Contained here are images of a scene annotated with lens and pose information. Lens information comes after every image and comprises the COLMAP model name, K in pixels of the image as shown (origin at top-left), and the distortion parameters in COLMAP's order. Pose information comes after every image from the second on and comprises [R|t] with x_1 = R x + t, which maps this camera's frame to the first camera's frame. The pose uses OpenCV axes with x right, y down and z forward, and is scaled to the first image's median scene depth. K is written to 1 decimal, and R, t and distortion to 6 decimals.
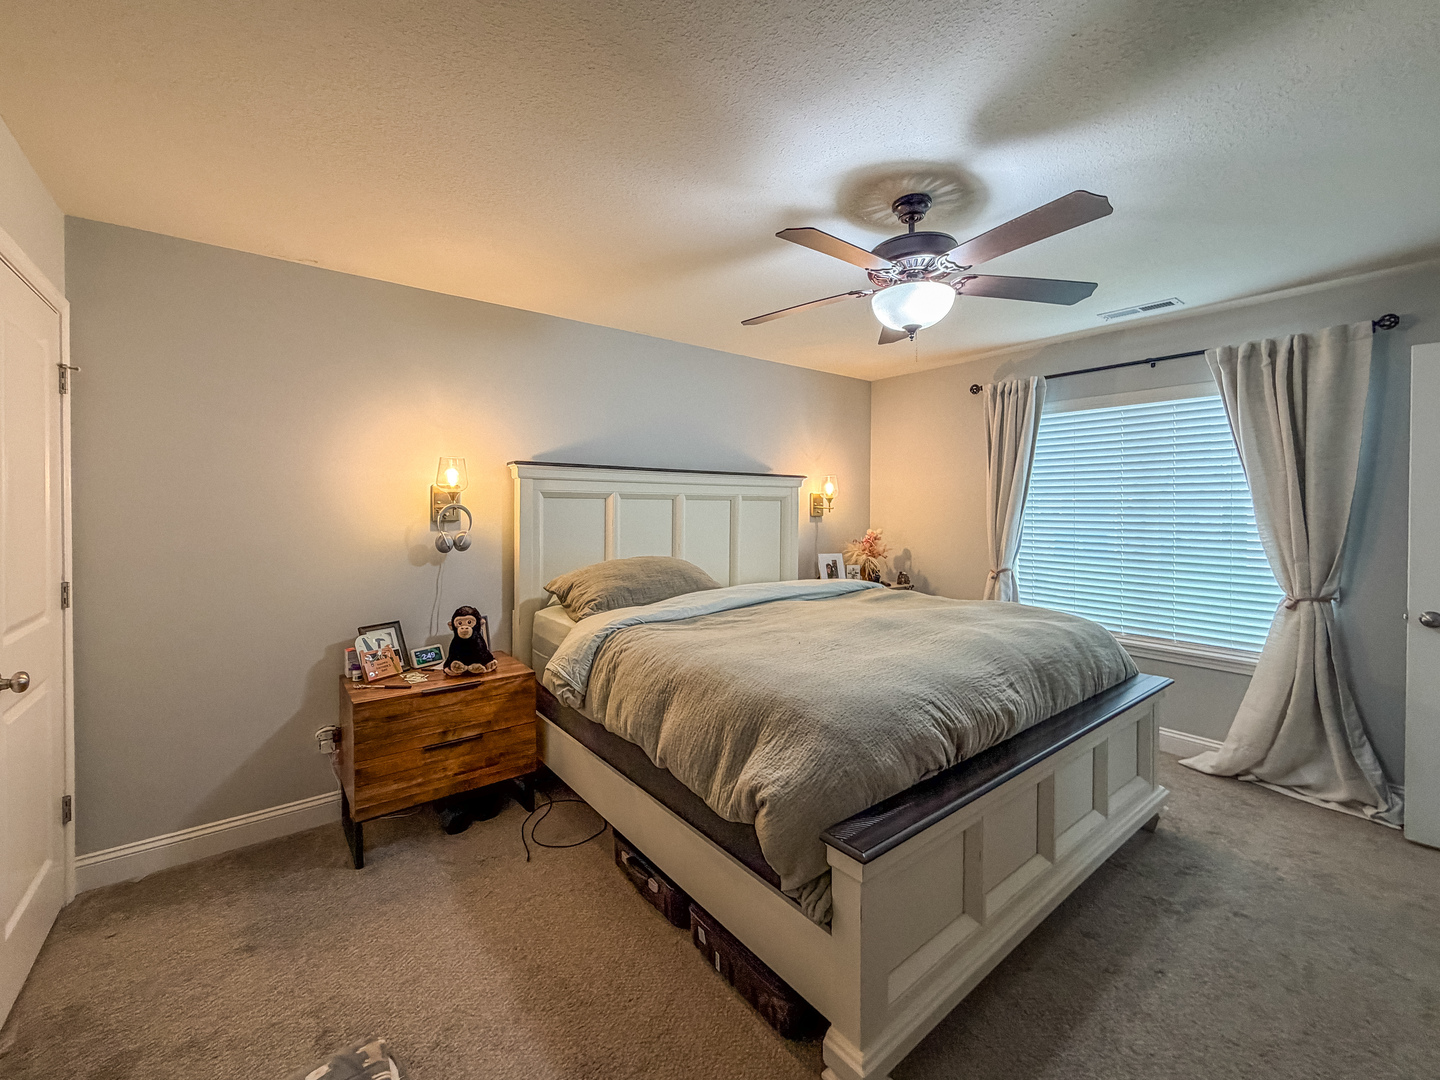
lens RADIAL K [[592.1, 0, 718.1], [0, 592.1, 516.8], [0, 0, 1]] dist [0.000102, -0.000005]
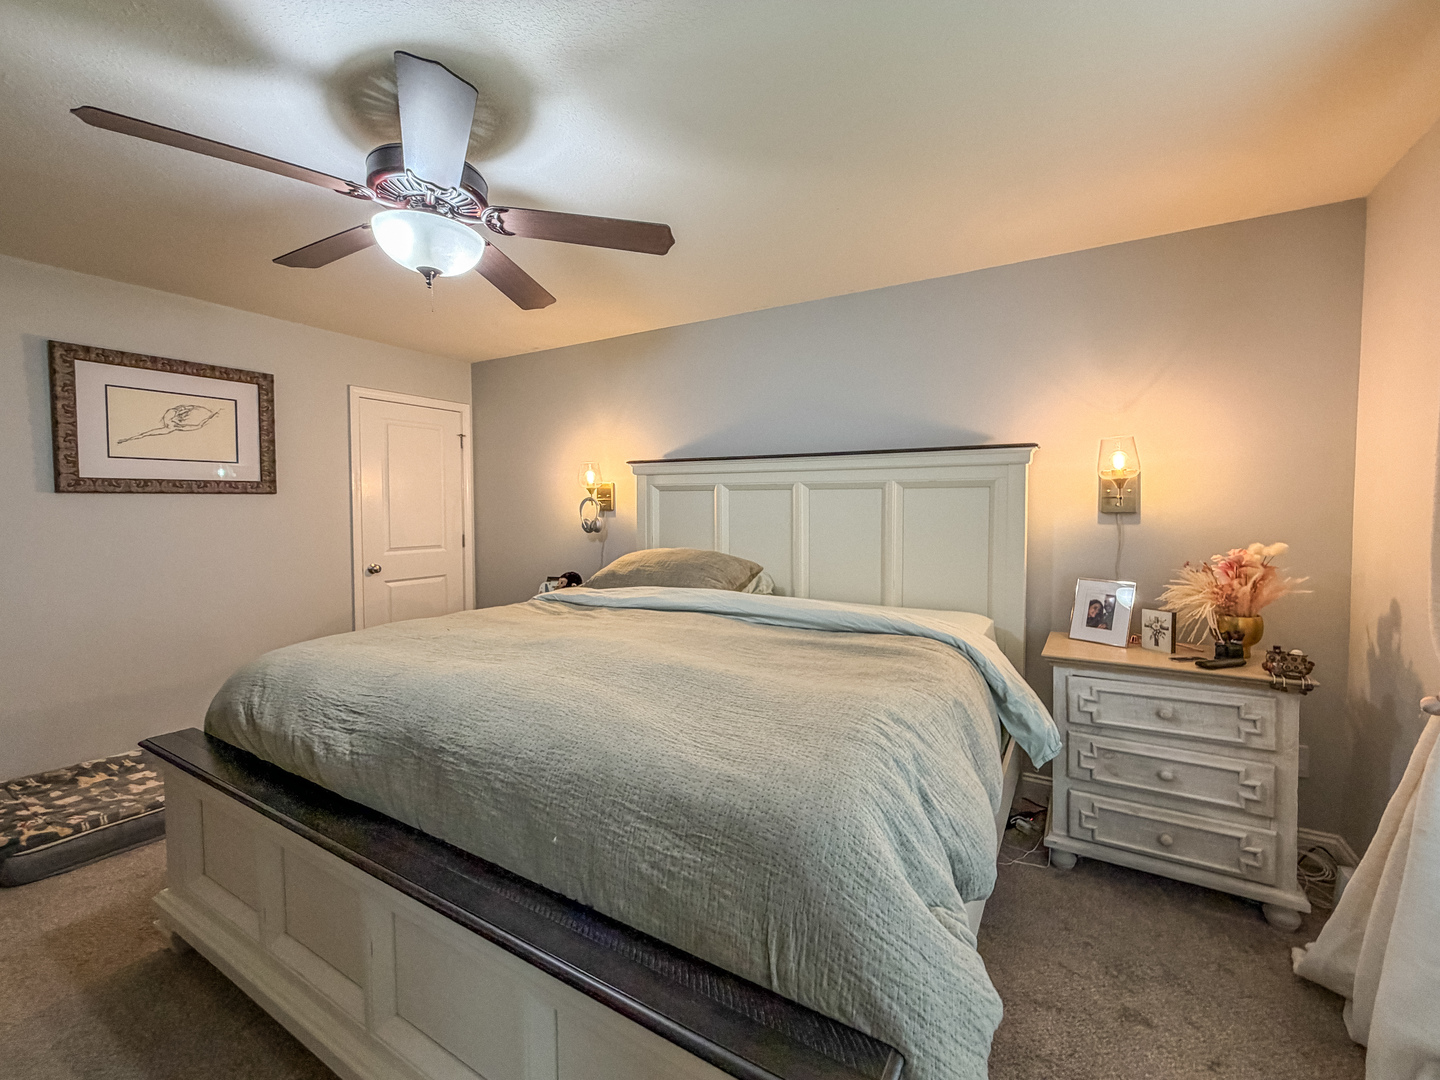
lens RADIAL K [[592.1, 0, 718.1], [0, 592.1, 516.8], [0, 0, 1]] dist [0.000102, -0.000005]
pose [[0.366979, 0.027208, -0.929831, 0.647035], [-0.008985, 0.999629, 0.025705, -0.009646], [0.930186, -0.001078, 0.367087, 0.547636]]
